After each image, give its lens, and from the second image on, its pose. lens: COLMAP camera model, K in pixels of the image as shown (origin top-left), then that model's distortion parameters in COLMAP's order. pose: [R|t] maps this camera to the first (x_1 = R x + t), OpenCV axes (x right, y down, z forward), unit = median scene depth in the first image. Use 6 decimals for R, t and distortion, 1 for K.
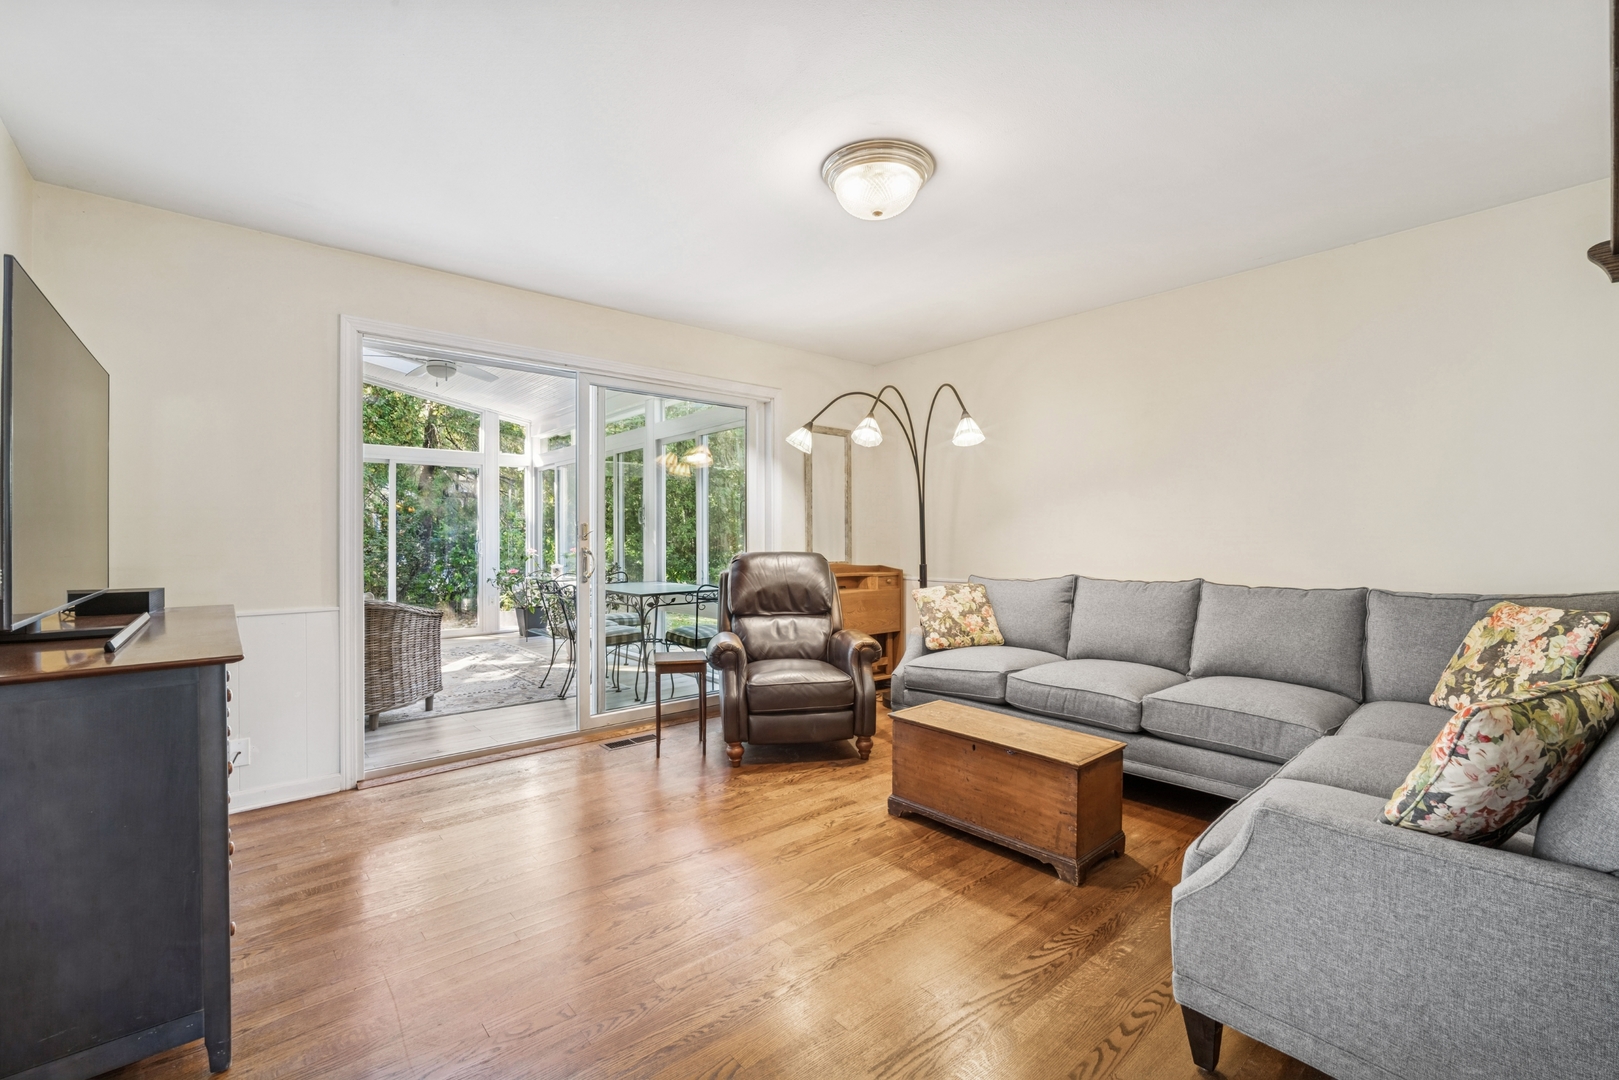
lens RADIAL K [[699.6, 0, 818.2], [0, 699.6, 532.2], [0, 0, 1]] dist [-0.012360, -0.000026]
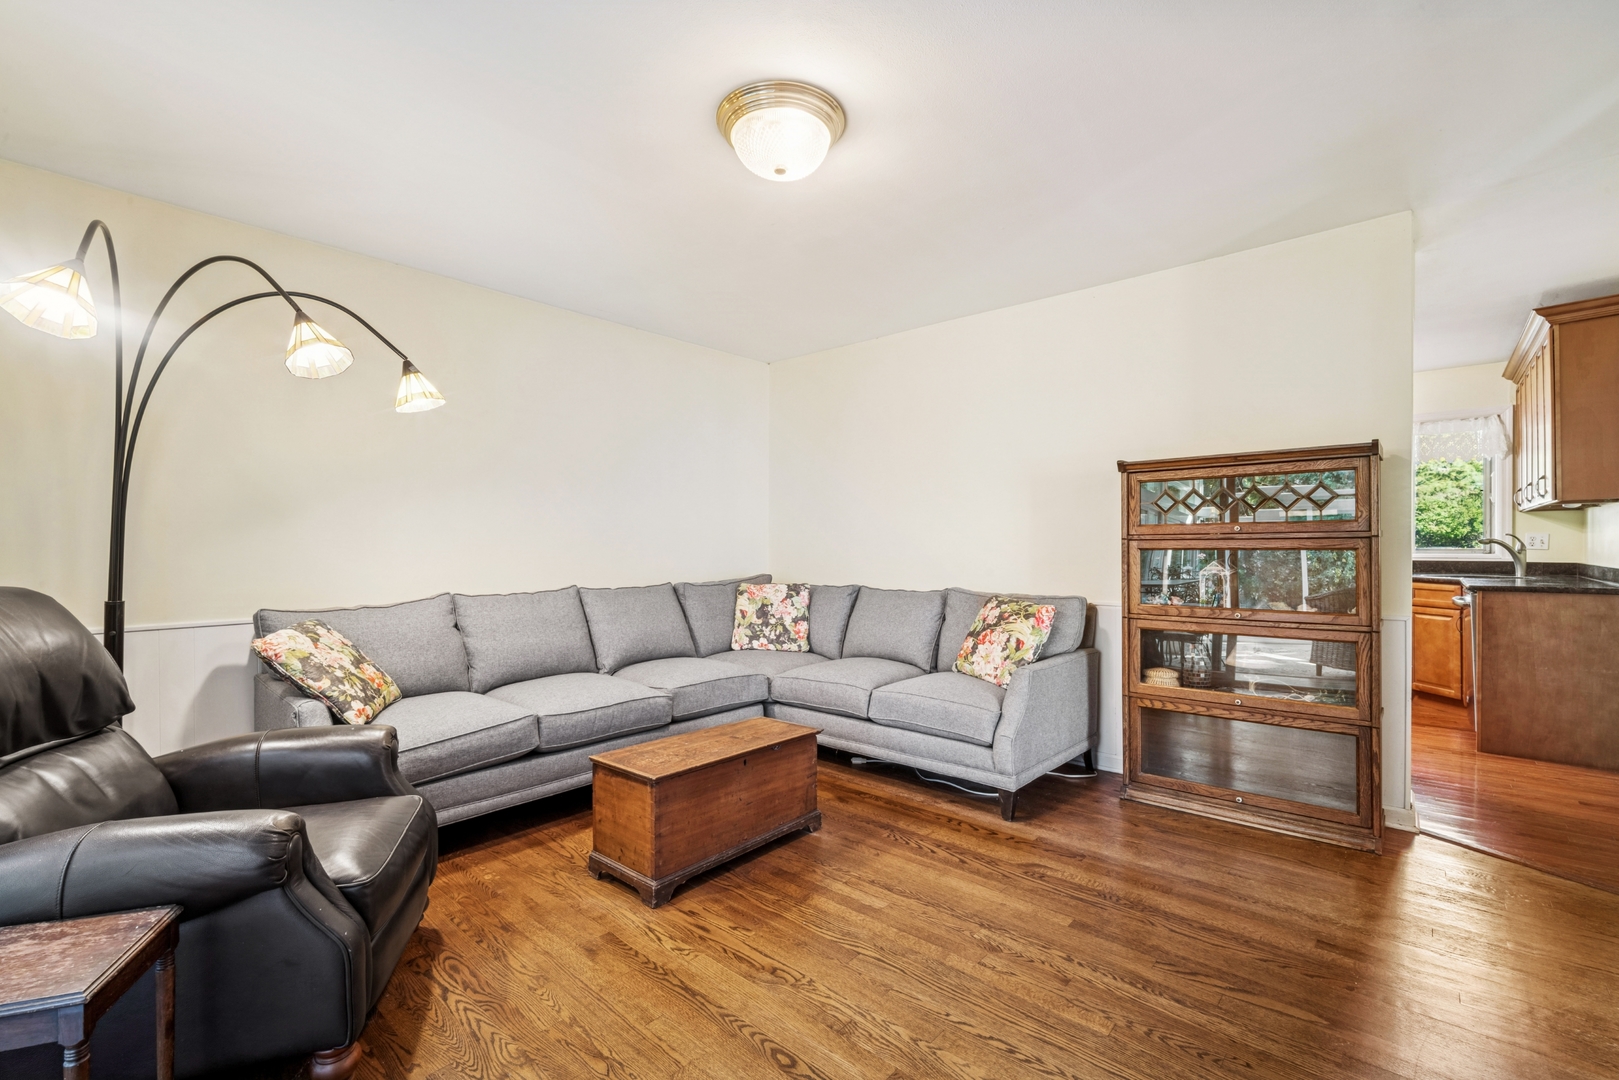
lens RADIAL K [[699.6, 0, 814.8], [0, 699.6, 547.9], [0, 0, 1]] dist [-0.012360, -0.000026]
pose [[-0.122860, 0.005621, 0.992408, -0.730263], [0.004248, 0.999978, -0.005138, 0.022214], [-0.992415, 0.003584, -0.122881, 1.011591]]
